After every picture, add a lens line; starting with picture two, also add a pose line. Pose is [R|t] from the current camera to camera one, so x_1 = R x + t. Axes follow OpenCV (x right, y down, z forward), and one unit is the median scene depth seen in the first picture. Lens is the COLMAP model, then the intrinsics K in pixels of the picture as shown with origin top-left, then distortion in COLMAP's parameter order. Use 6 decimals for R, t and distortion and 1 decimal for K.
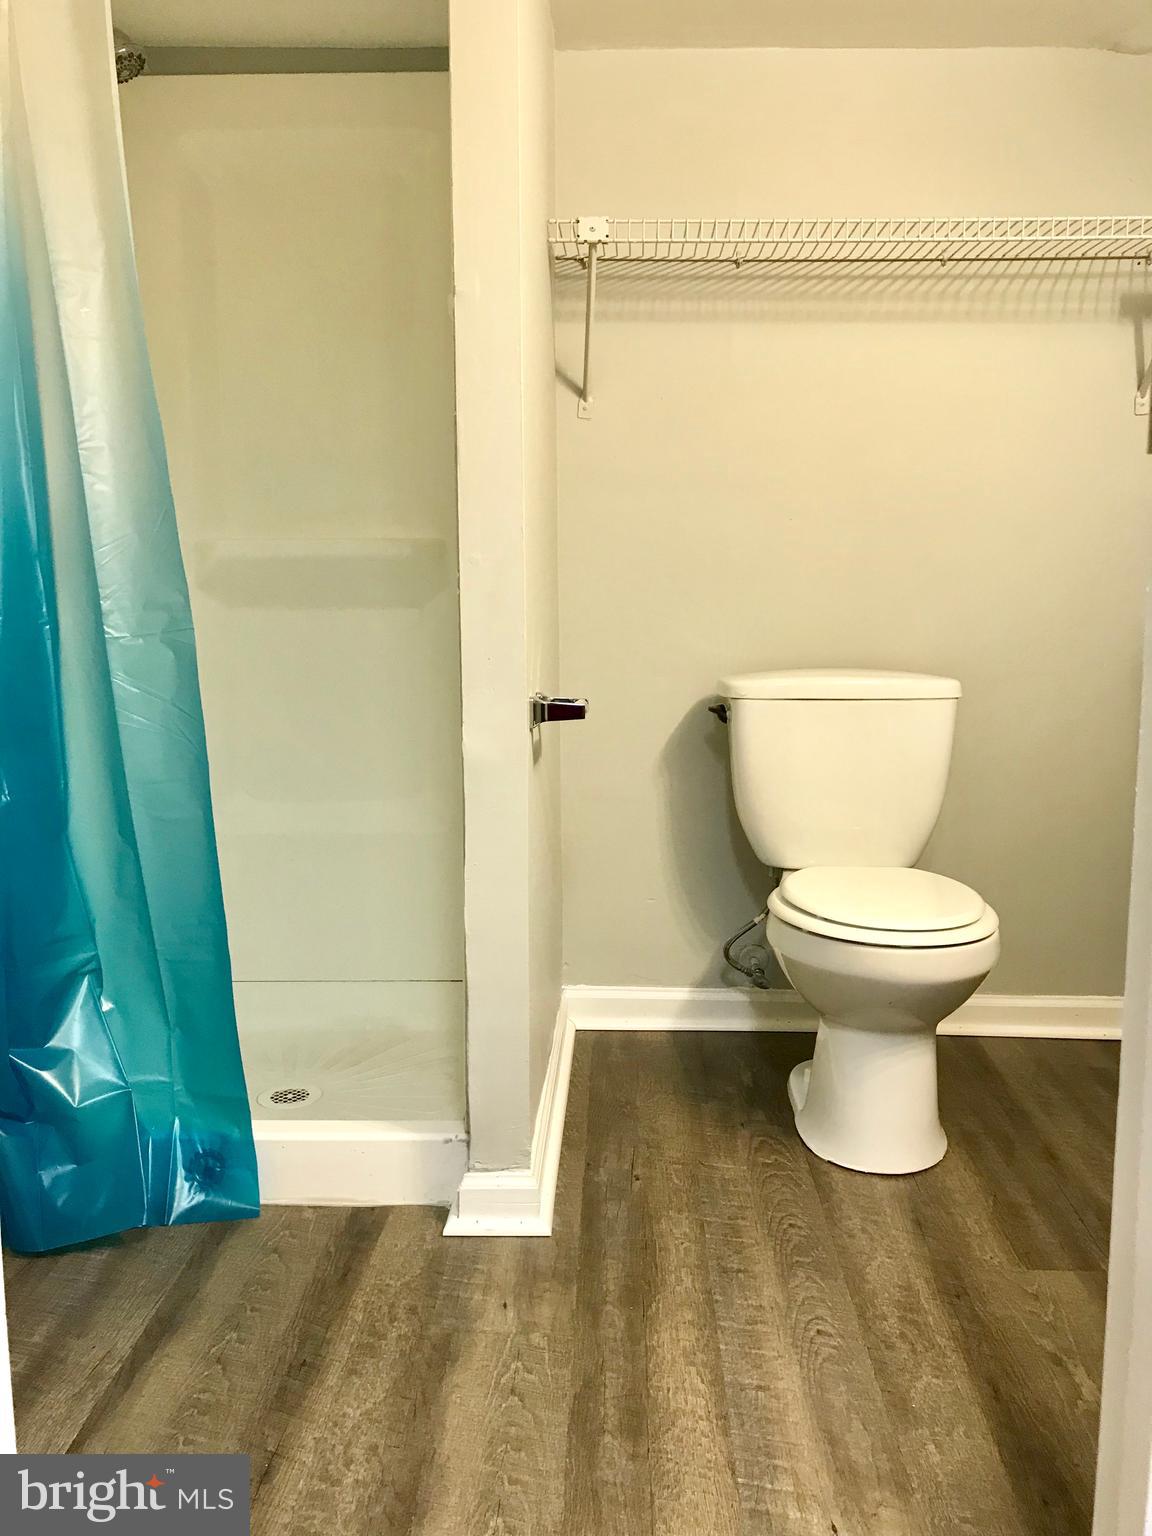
lens RADIAL K [[1271.0, 0, 592.4], [0, 1271.0, 771.7], [0, 0, 1]] dist [0.009798, 0.014572]
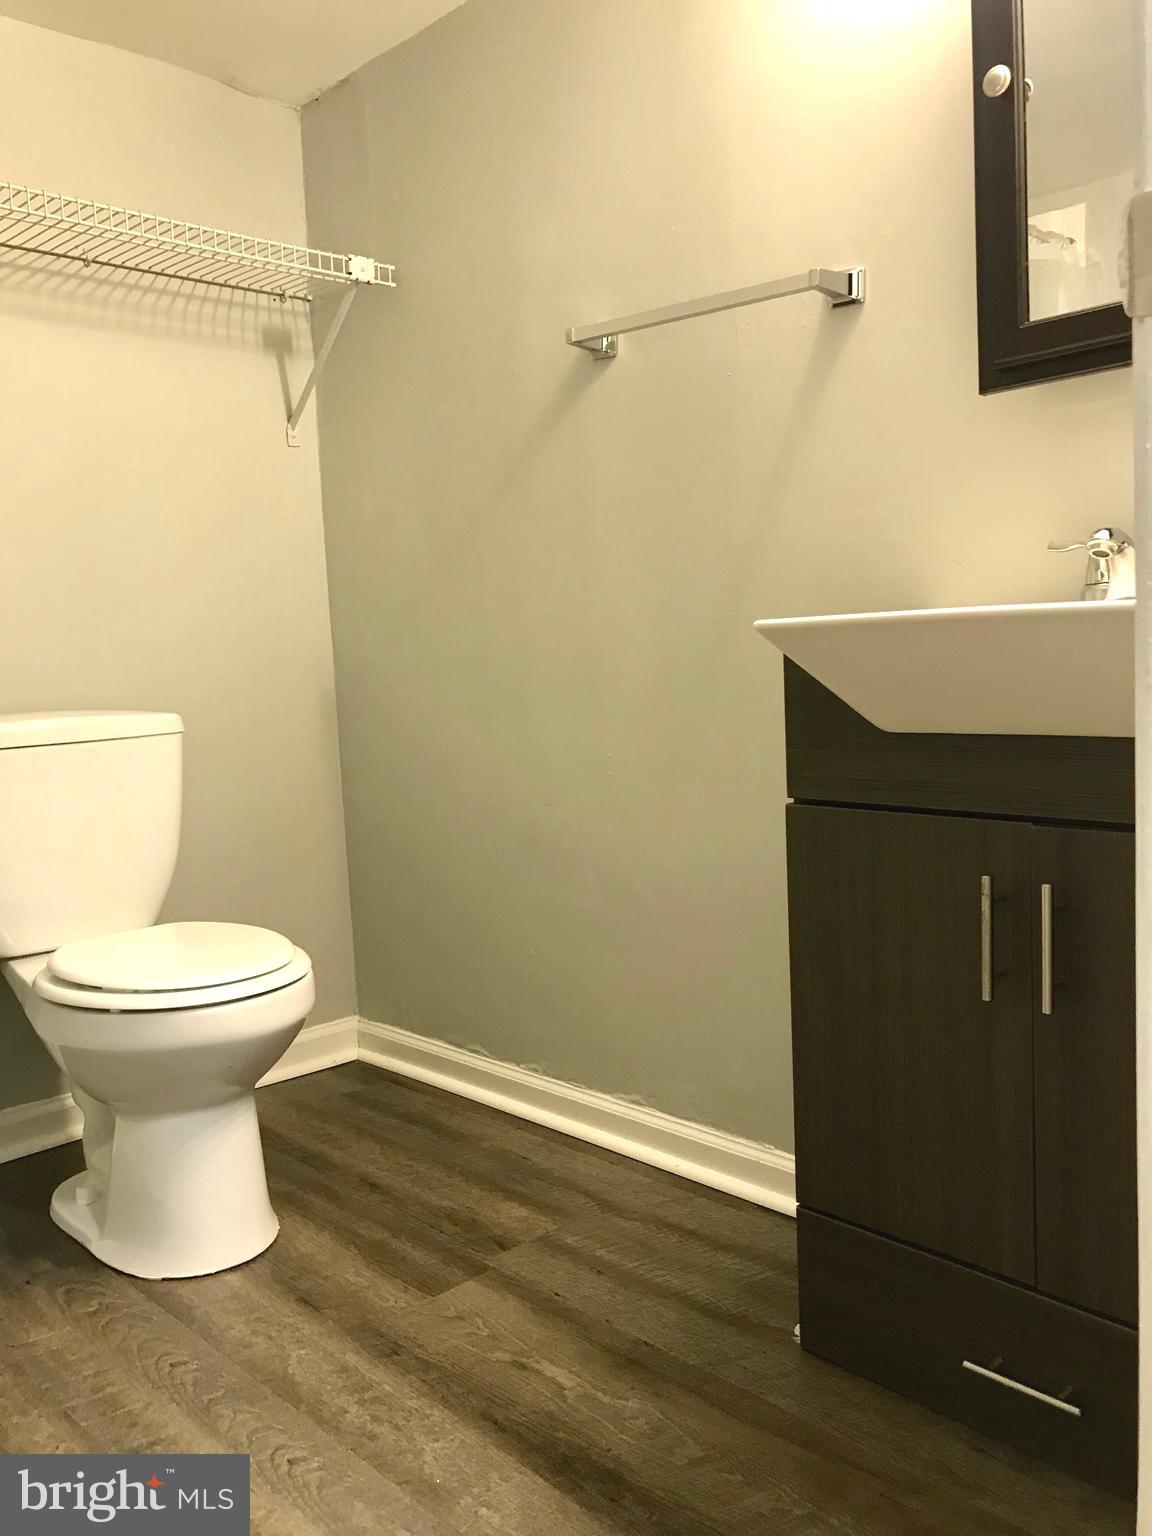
lens RADIAL K [[1271.0, 0, 575.4], [0, 1271.0, 761.5], [0, 0, 1]] dist [0.009798, 0.014572]
pose [[0.699708, -0.096342, 0.707903, -0.197426], [0.147595, 0.988983, -0.011291, 0.018404], [-0.699016, 0.112383, 0.706220, 0.185889]]
